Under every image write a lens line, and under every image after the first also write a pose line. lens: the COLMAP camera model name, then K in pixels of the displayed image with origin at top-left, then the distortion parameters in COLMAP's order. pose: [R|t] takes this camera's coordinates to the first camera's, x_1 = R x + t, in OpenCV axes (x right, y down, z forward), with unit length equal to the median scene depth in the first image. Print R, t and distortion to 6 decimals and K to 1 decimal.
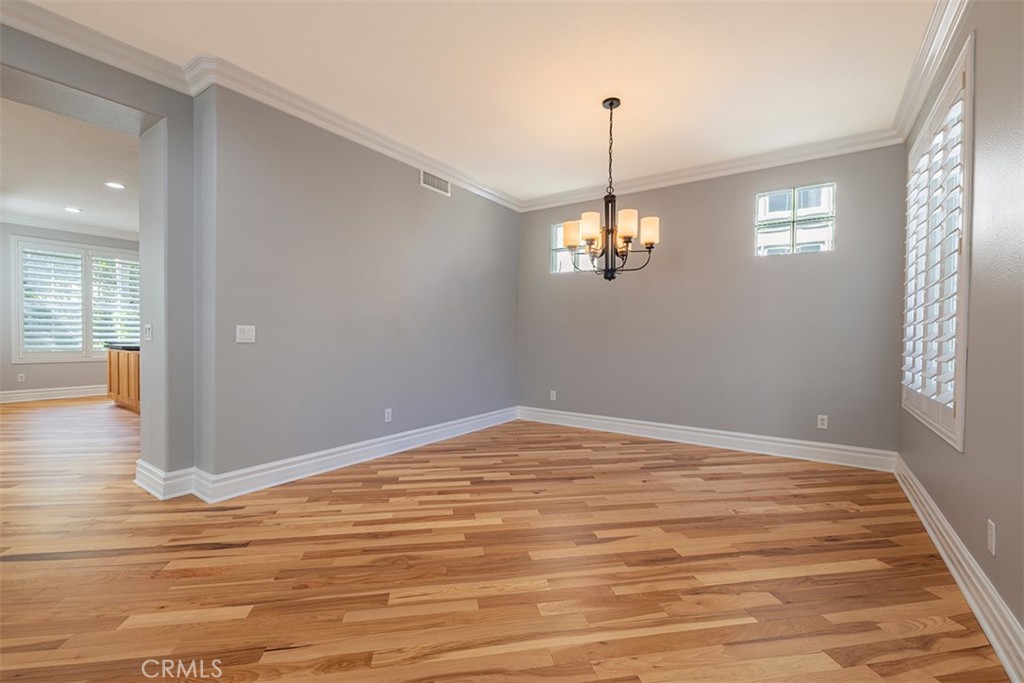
lens RADIAL K [[440.5, 0, 512.0], [0, 440.5, 341.5], [0, 0, 1]] dist [-0.019815, -0.000149]
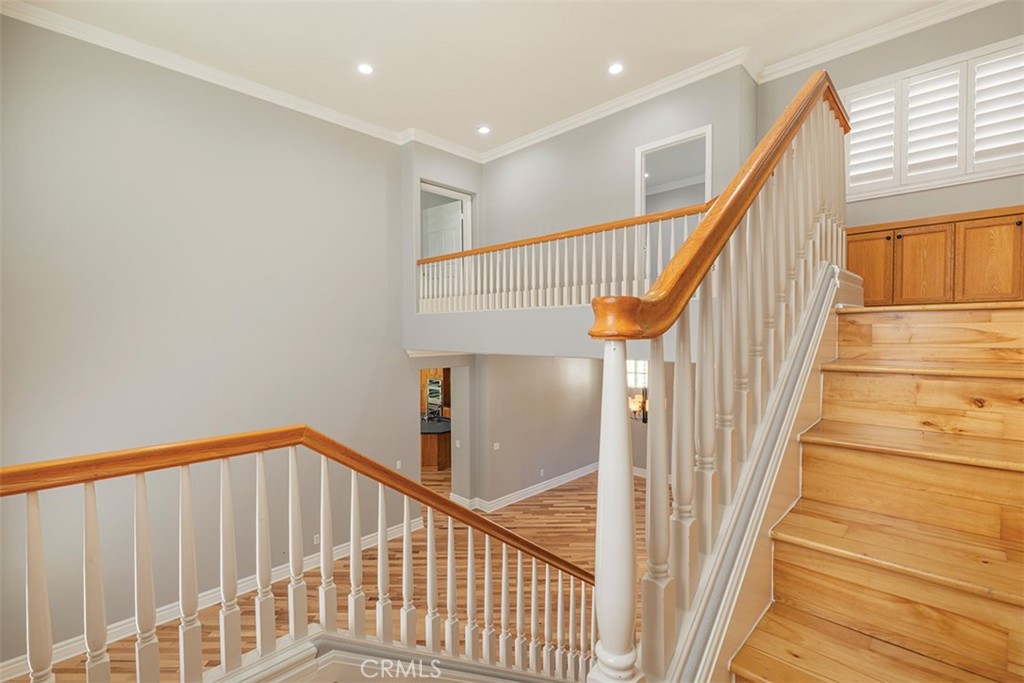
lens RADIAL K [[457.2, 0, 512.0], [0, 457.2, 341.5], [0, 0, 1]] dist [-0.000216, 0.000110]
pose [[0.985773, -0.009037, -0.167840, -0.063176], [0.008396, 0.999954, -0.004530, -0.579315], [0.167874, 0.003057, 0.985804, -1.519836]]
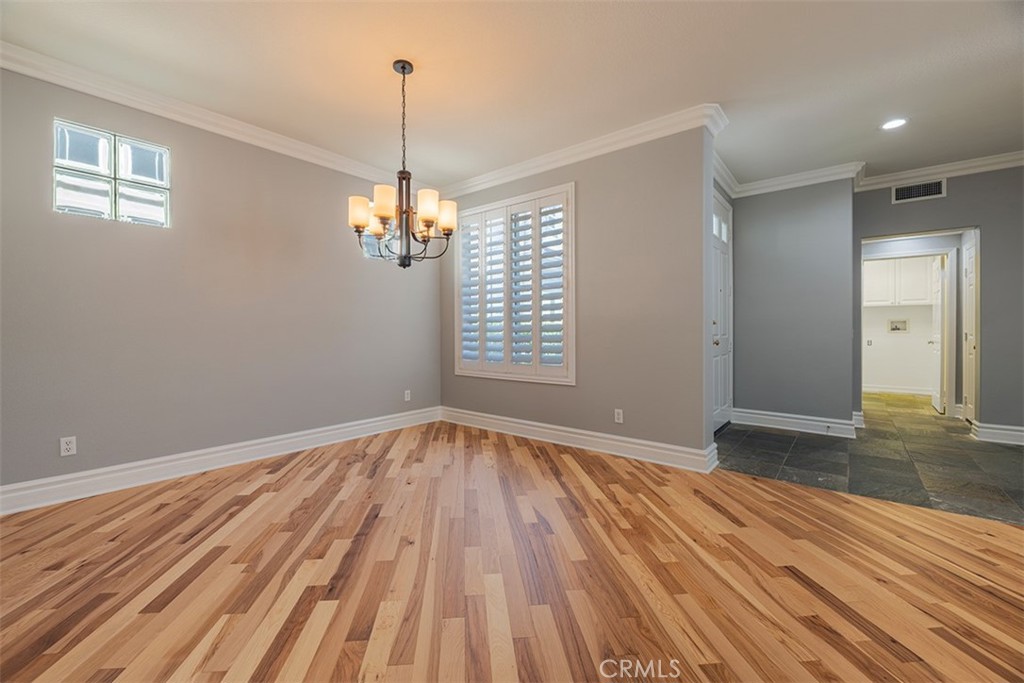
lens RADIAL K [[424.4, 0, 507.6], [0, 424.4, 326.5], [0, 0, 1]] dist [-0.024980, -0.000921]
pose [[0.078032, -0.008033, 0.996918, -0.620921], [0.023983, 0.999693, 0.006178, -0.018901], [-0.996662, 0.023427, 0.078201, 0.762435]]
